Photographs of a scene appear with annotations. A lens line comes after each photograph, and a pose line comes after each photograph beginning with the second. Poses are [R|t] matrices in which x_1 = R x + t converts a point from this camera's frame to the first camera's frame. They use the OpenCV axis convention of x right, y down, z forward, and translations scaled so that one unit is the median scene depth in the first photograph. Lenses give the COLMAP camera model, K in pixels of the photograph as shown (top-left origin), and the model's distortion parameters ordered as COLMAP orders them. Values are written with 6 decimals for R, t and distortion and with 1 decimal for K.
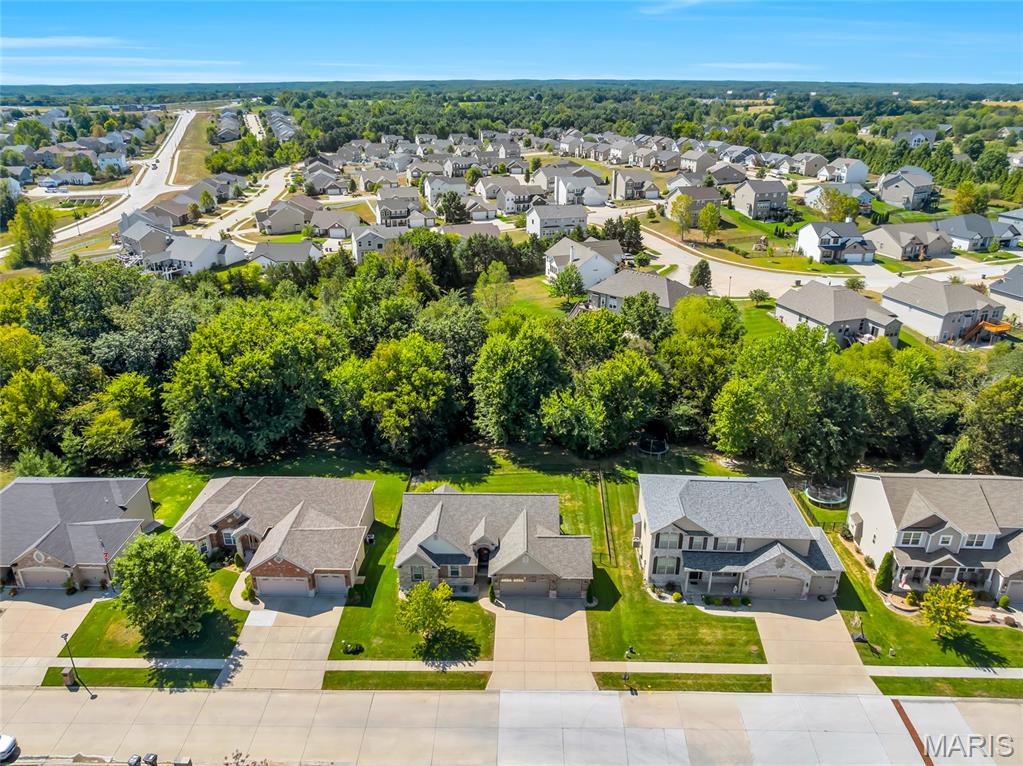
lens RADIAL K [[718.3, 0, 513.7], [0, 718.3, 376.4], [0, 0, 1]] dist [-0.031238, 0.004480]
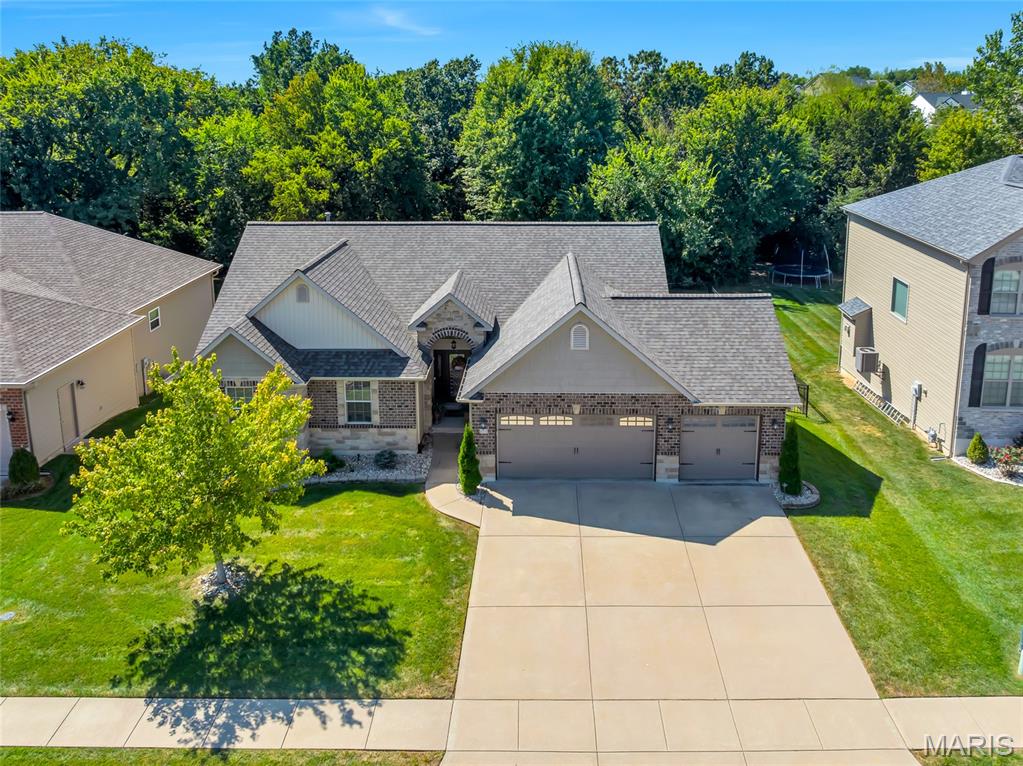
lens RADIAL K [[757.6, 0, 535.2], [0, 757.6, 217.6], [0, 0, 1]] dist [-0.026887, -0.000766]
pose [[0.999994, -0.002164, 0.002805, -0.003036], [0.002751, 0.973245, -0.229753, 0.274532], [-0.002233, 0.229759, 0.973245, 0.662949]]
